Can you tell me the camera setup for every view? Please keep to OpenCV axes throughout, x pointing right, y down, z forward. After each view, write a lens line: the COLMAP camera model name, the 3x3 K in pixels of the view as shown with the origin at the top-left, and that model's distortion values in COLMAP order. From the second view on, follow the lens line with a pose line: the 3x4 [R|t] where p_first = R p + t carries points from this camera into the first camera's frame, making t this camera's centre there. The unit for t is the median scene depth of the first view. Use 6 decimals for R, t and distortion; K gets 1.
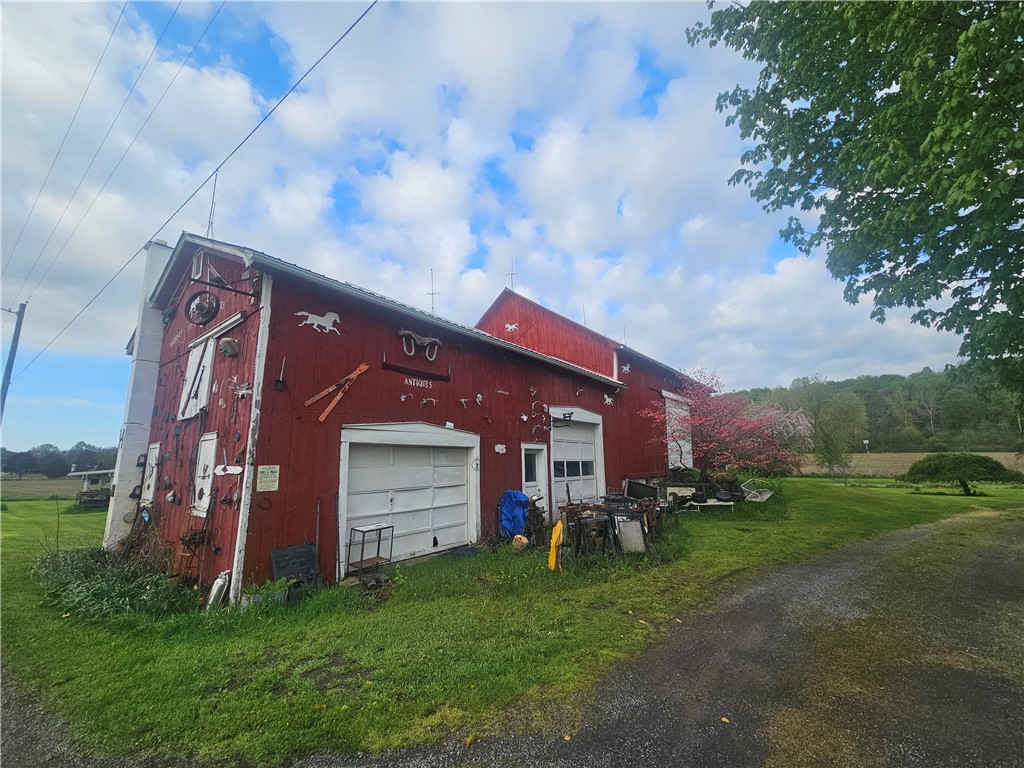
lens RADIAL K [[415.4, 0, 512.0], [0, 415.4, 384.0], [0, 0, 1]] dist [-0.000124, -0.000003]
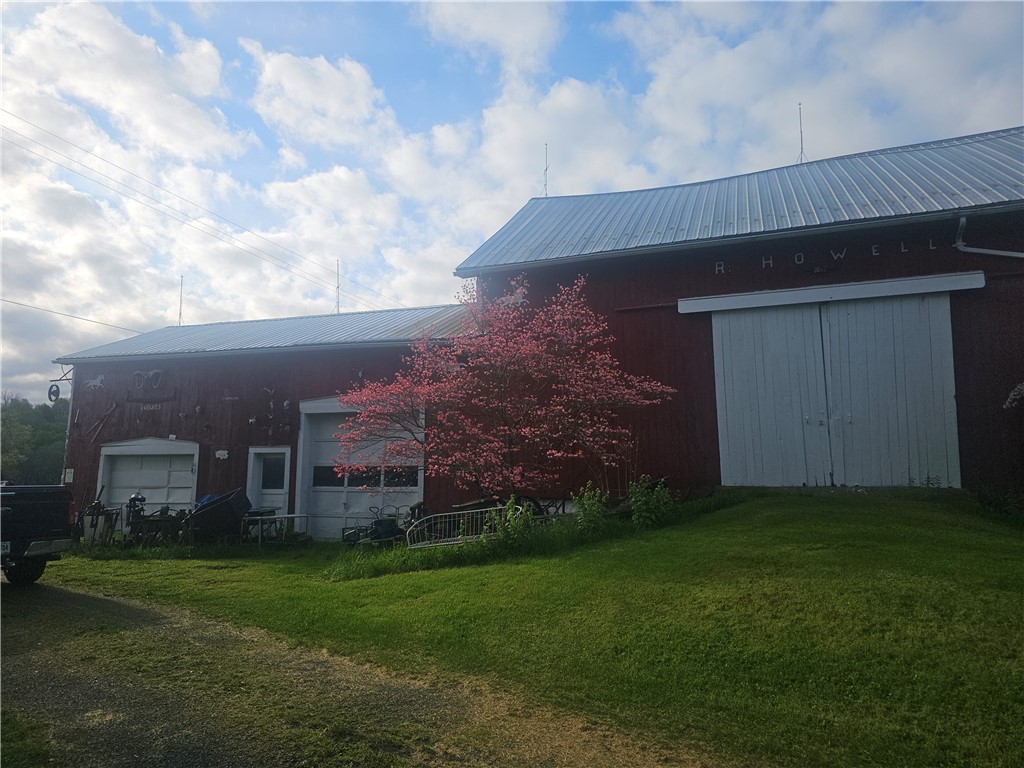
lens RADIAL K [[629.9, 0, 508.9], [0, 629.9, 378.4], [0, 0, 1]] dist [-0.000264, -0.021323]
pose [[0.369929, -0.125308, -0.920571, 1.816722], [0.174858, 0.982545, -0.063478, 0.207713], [0.912457, -0.137487, 0.385383, 1.149890]]
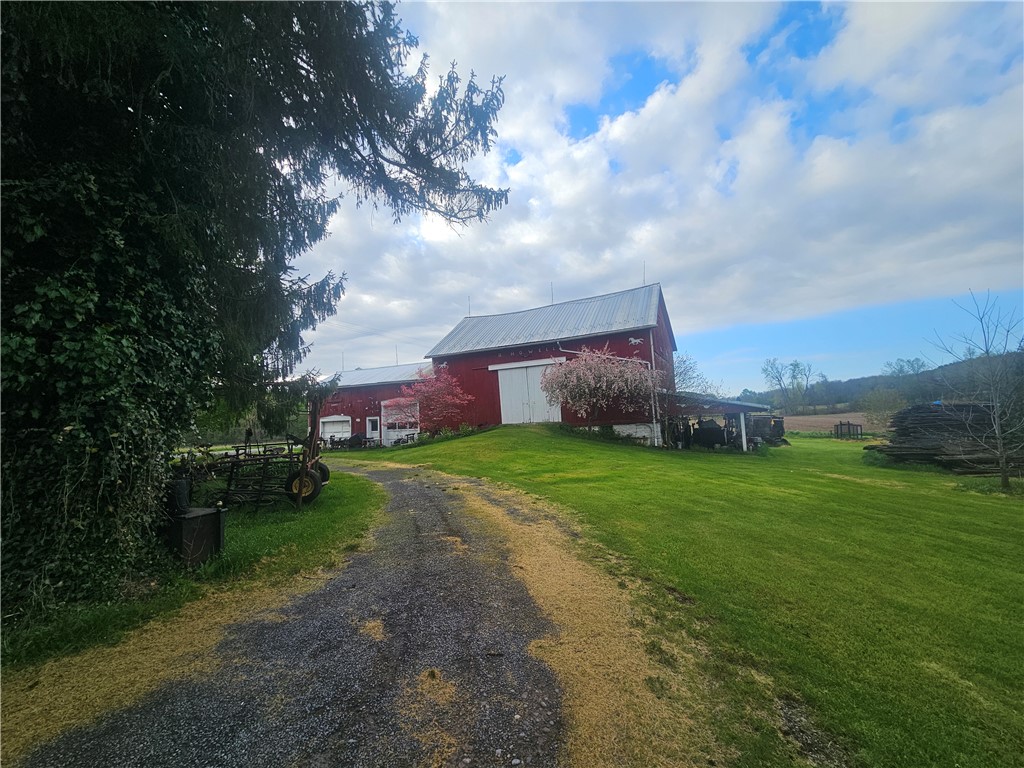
lens RADIAL K [[415.4, 0, 512.0], [0, 415.4, 384.0], [0, 0, 1]] dist [-0.000124, -0.000003]
pose [[0.240959, -0.065778, -0.968304, 3.451349], [0.230551, 0.973021, -0.008727, 0.198046], [0.942754, -0.221141, 0.249623, 1.458428]]
